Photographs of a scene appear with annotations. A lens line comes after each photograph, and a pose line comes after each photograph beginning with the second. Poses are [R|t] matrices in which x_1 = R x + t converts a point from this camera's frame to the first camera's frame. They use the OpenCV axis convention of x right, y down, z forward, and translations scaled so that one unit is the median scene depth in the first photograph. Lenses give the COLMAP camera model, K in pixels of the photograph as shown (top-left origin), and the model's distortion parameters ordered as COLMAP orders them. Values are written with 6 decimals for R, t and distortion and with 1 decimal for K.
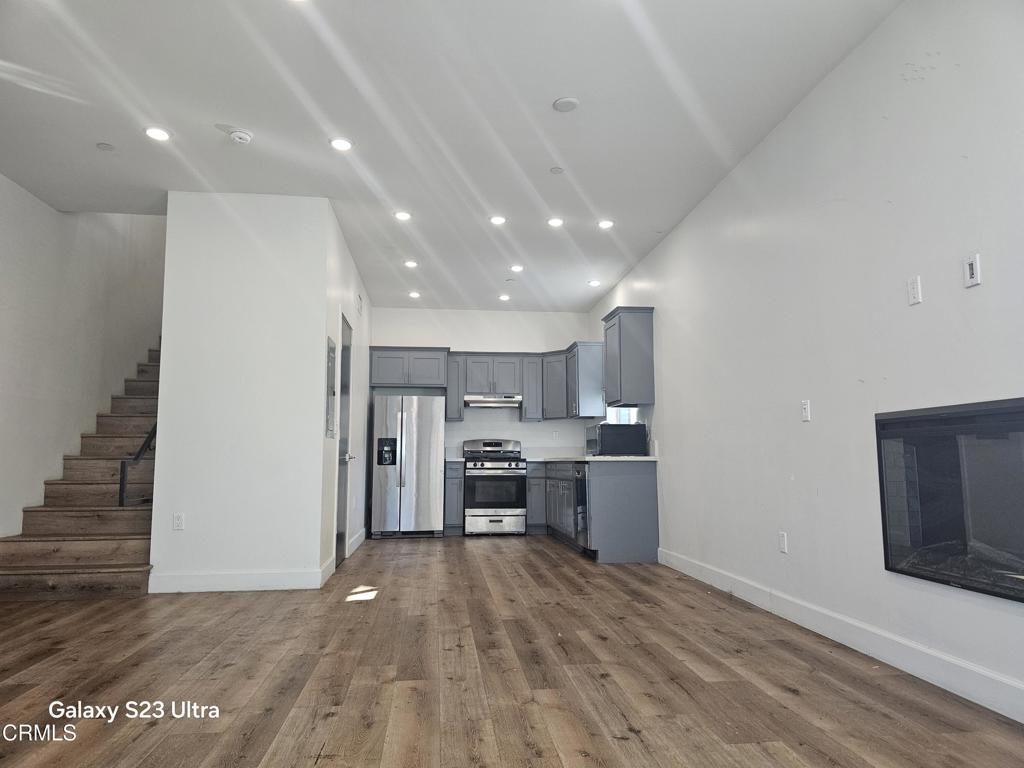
lens RADIAL K [[686.8, 0, 515.8], [0, 686.8, 388.4], [0, 0, 1]] dist [0.062801, -0.055663]
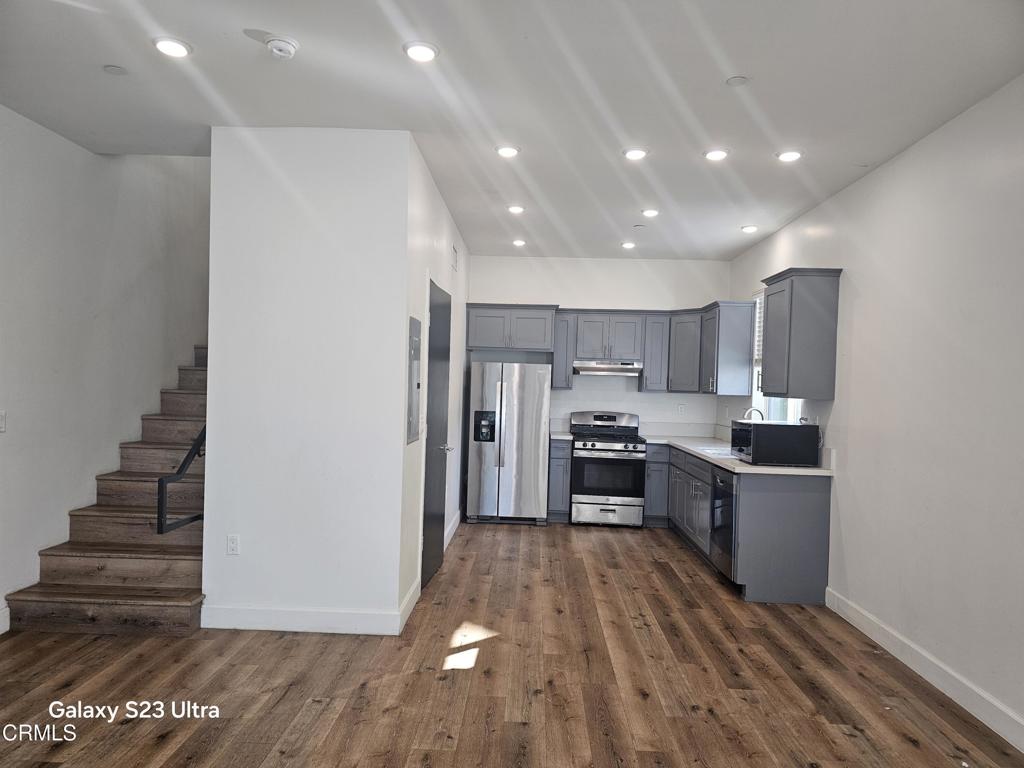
lens RADIAL K [[686.8, 0, 508.4], [0, 686.8, 396.1], [0, 0, 1]] dist [0.062801, -0.055663]
pose [[0.987729, 0.036130, -0.151943, -0.041852], [-0.017342, 0.992229, 0.123207, -0.085362], [0.155214, -0.119060, 0.980680, 0.251238]]
